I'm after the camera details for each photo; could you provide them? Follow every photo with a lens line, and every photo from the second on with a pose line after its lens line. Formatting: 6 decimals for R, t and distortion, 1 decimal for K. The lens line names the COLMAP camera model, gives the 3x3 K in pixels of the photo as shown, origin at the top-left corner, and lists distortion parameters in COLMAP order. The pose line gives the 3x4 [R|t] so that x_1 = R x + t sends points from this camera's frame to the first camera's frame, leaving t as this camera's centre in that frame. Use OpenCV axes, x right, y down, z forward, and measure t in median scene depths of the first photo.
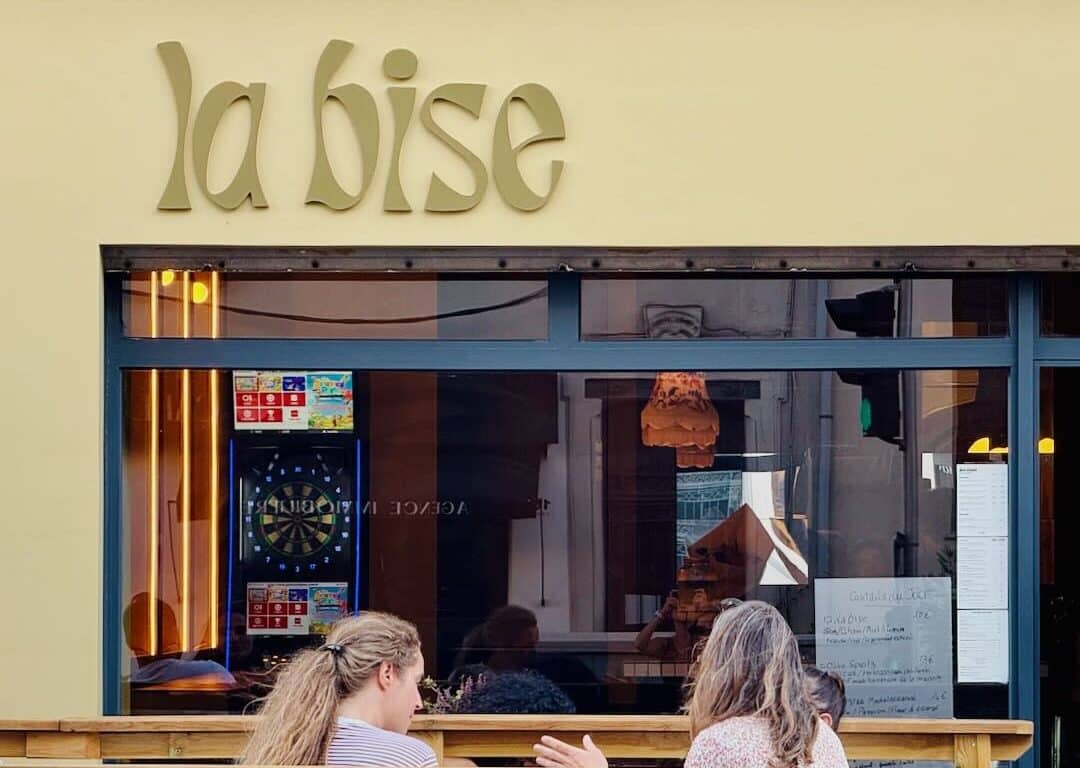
lens RADIAL K [[3954.1, 0, 540.2], [0, 3954.1, 384.2], [0, 0, 1]] dist [-0.064709, 0.000000]
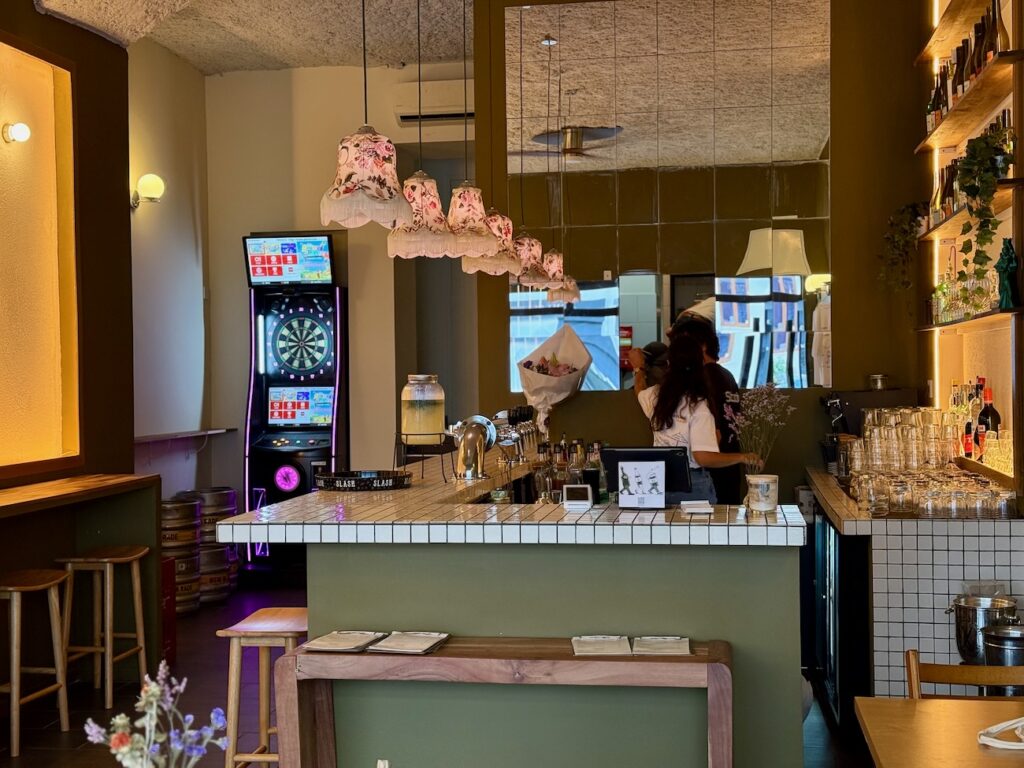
lens RADIAL K [[1431.1, 0, 510.9], [0, 1431.1, 382.6], [0, 0, 1]] dist [0.035565, 0.000000]
pose [[0.995231, -0.012630, -0.096727, 0.065612], [0.018375, 0.998104, 0.058735, 0.018990], [0.095802, -0.060232, 0.993576, 0.485640]]
